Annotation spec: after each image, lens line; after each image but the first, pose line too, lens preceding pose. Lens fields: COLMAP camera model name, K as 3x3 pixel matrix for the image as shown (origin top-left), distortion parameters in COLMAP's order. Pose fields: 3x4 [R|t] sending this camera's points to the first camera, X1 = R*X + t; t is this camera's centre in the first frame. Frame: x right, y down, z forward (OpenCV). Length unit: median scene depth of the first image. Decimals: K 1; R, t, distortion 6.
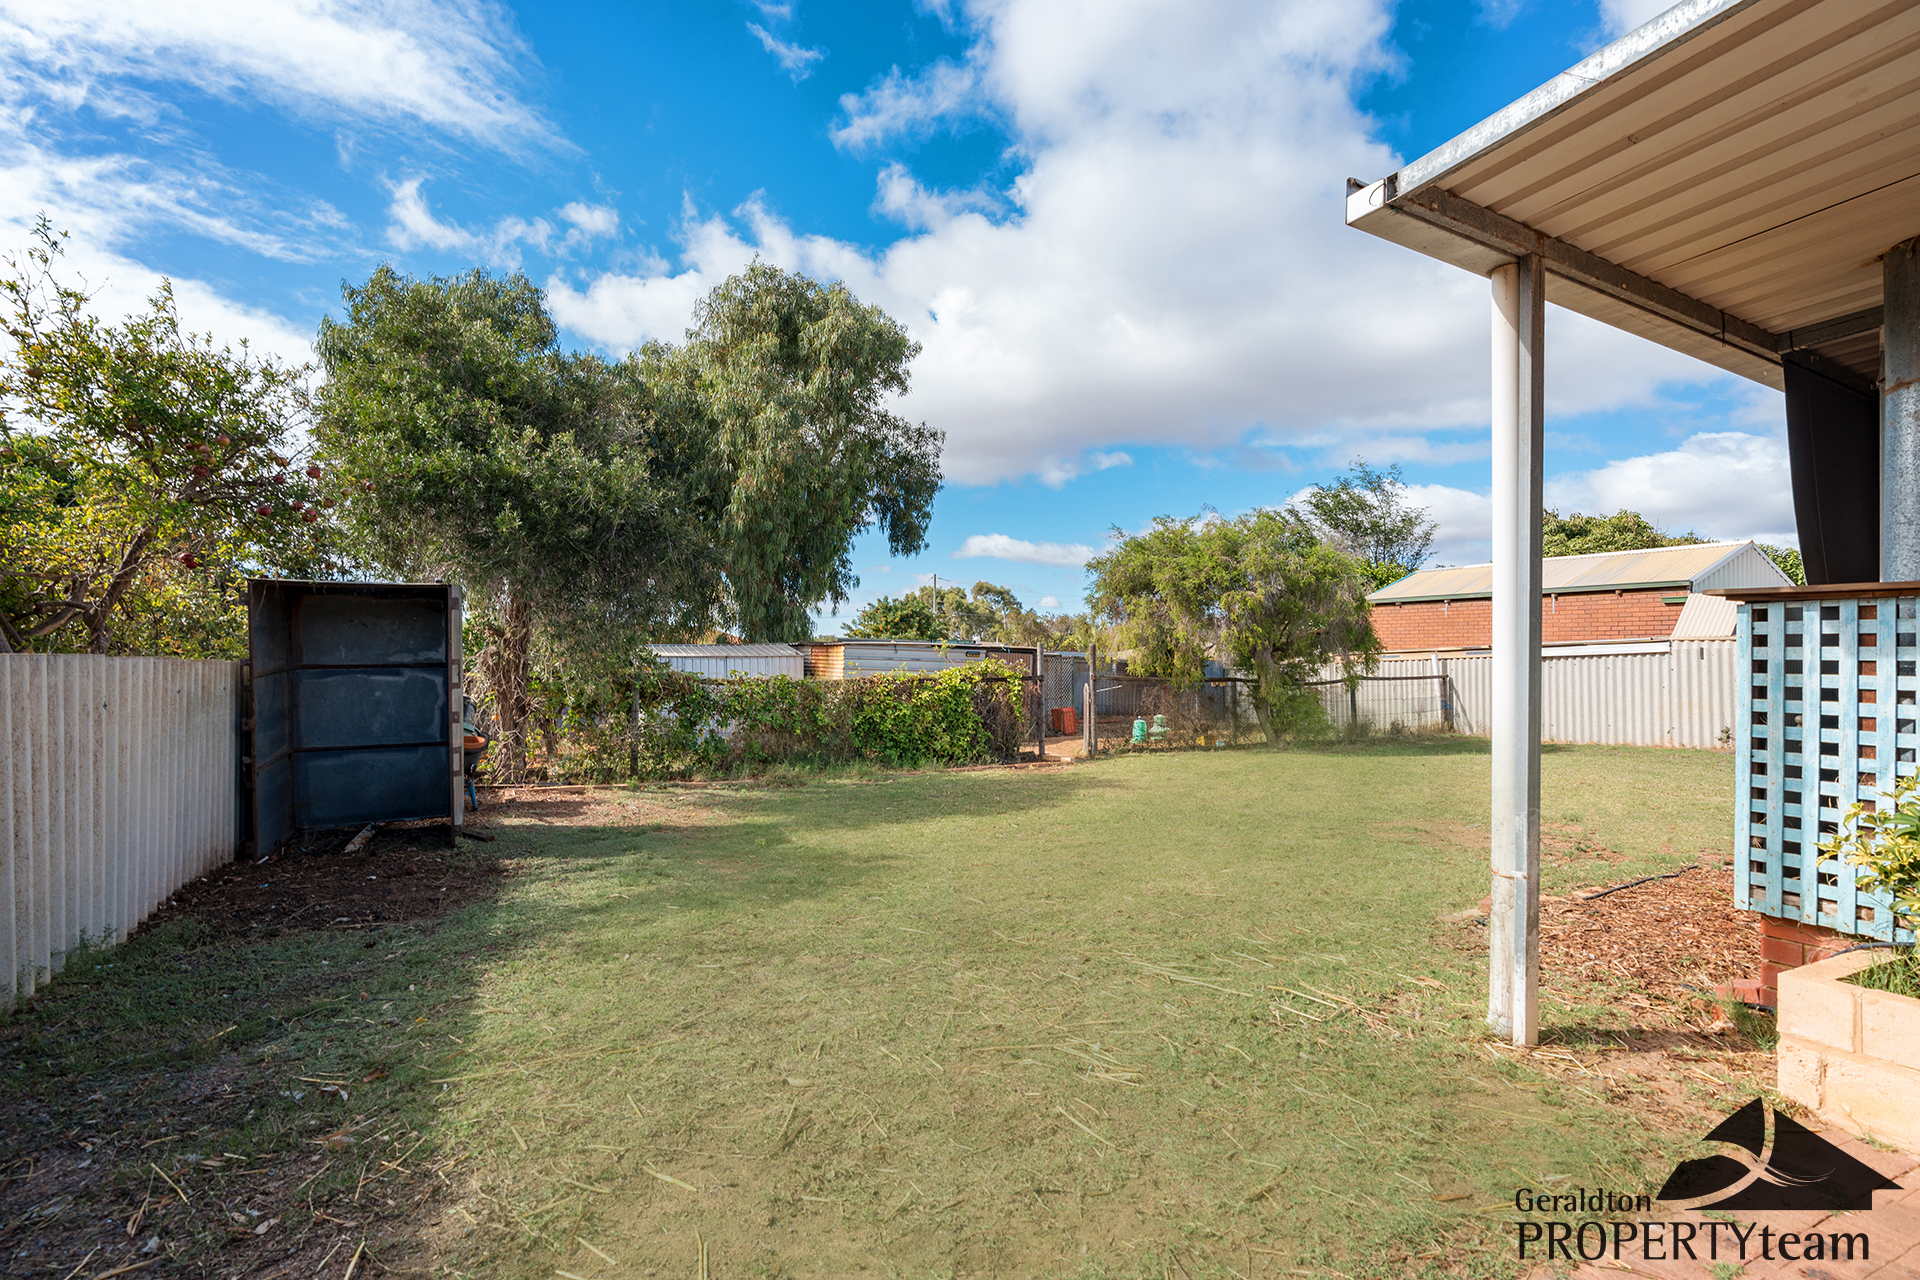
lens RADIAL K [[842.3, 0, 997.3], [0, 842.3, 681.9], [0, 0, 1]] dist [-0.003082, 0.000794]
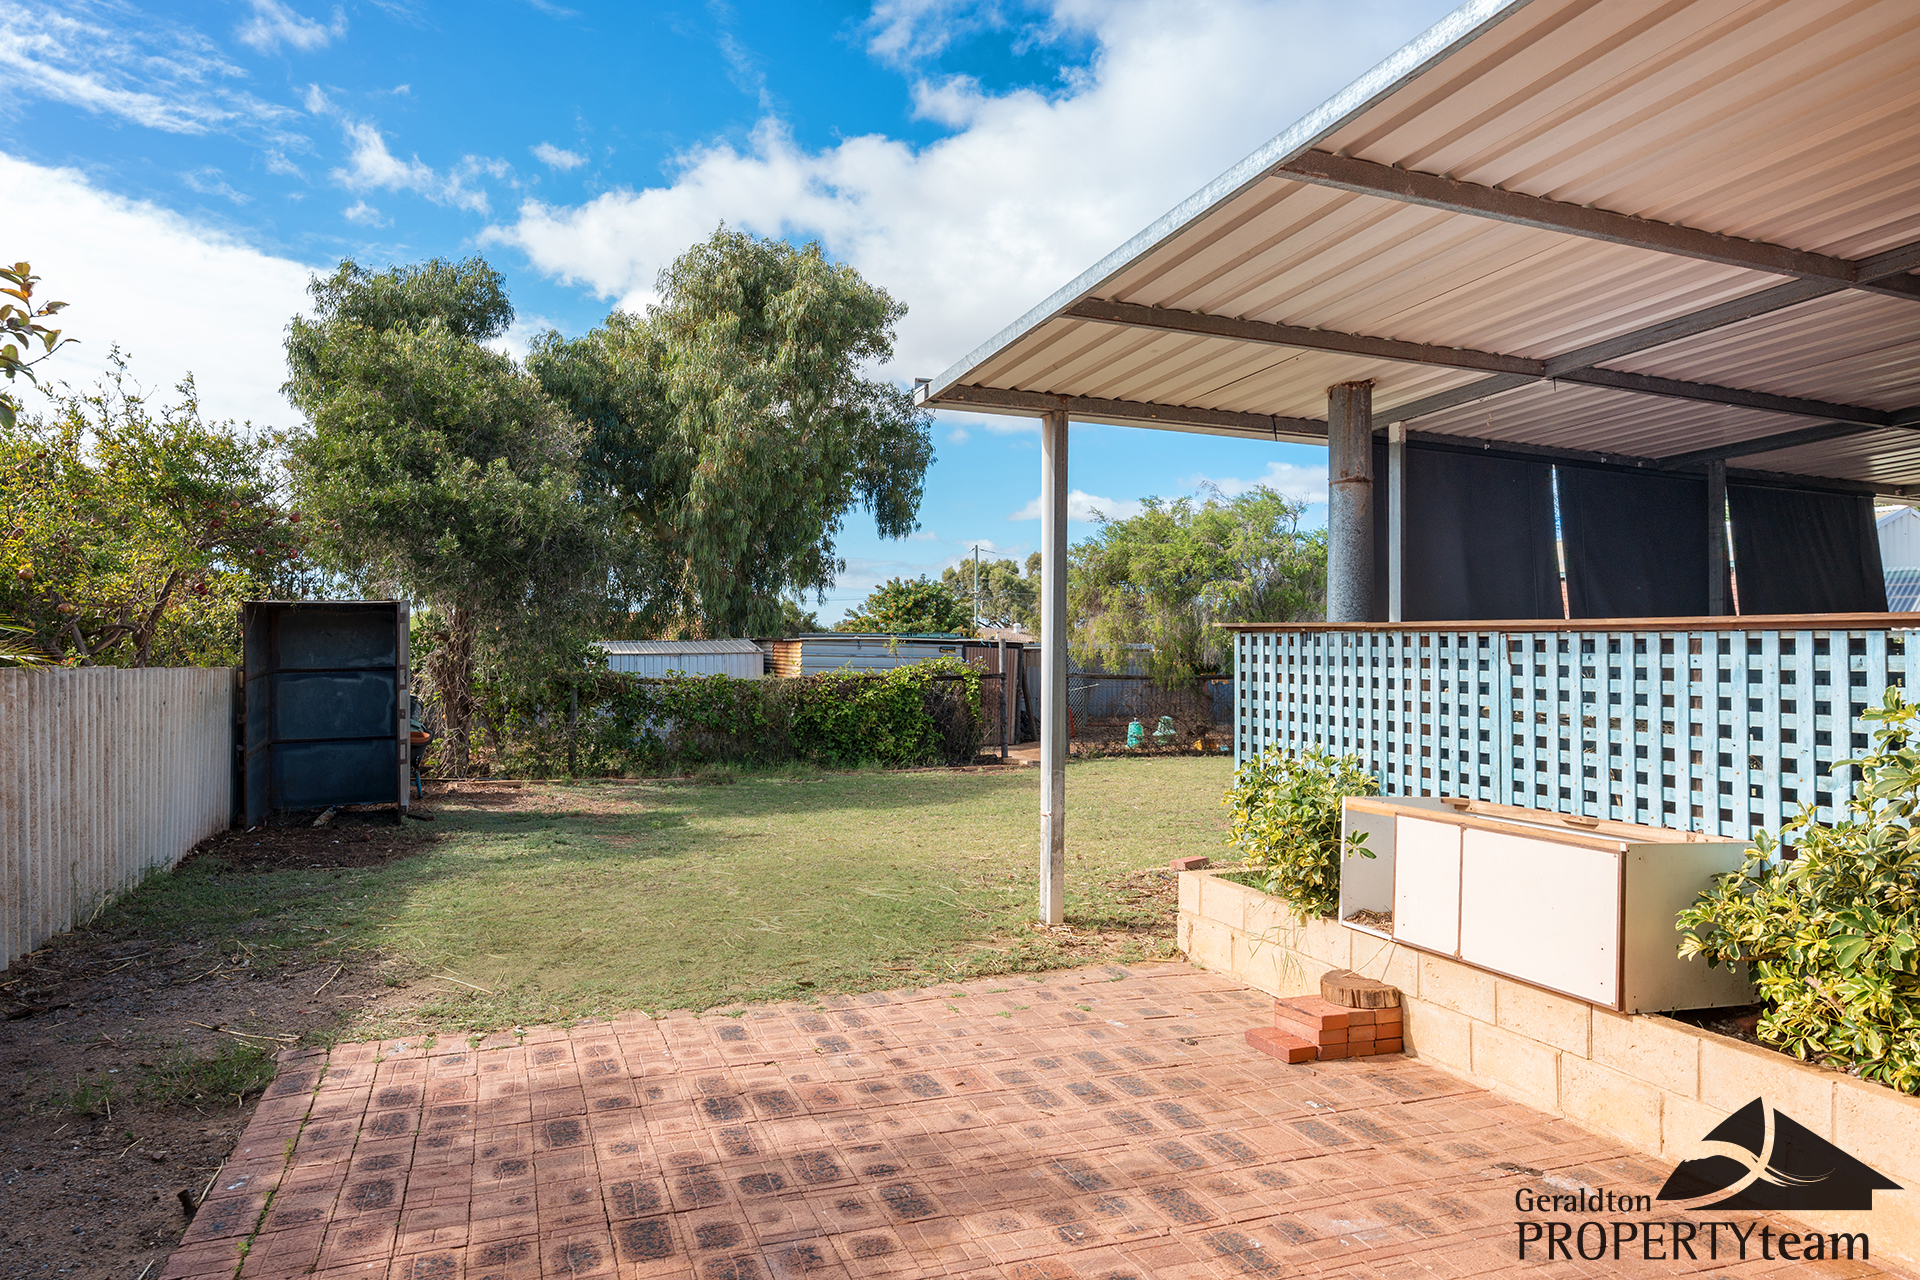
lens RADIAL K [[1048.1, 0, 970.5], [0, 1048.1, 656.7], [0, 0, 1]] dist [-0.001369, -0.001484]
pose [[0.996333, -0.003317, -0.085495, 0.154486], [0.001657, 0.999809, -0.019480, -0.004534], [0.085543, 0.019266, 0.996148, -0.222211]]
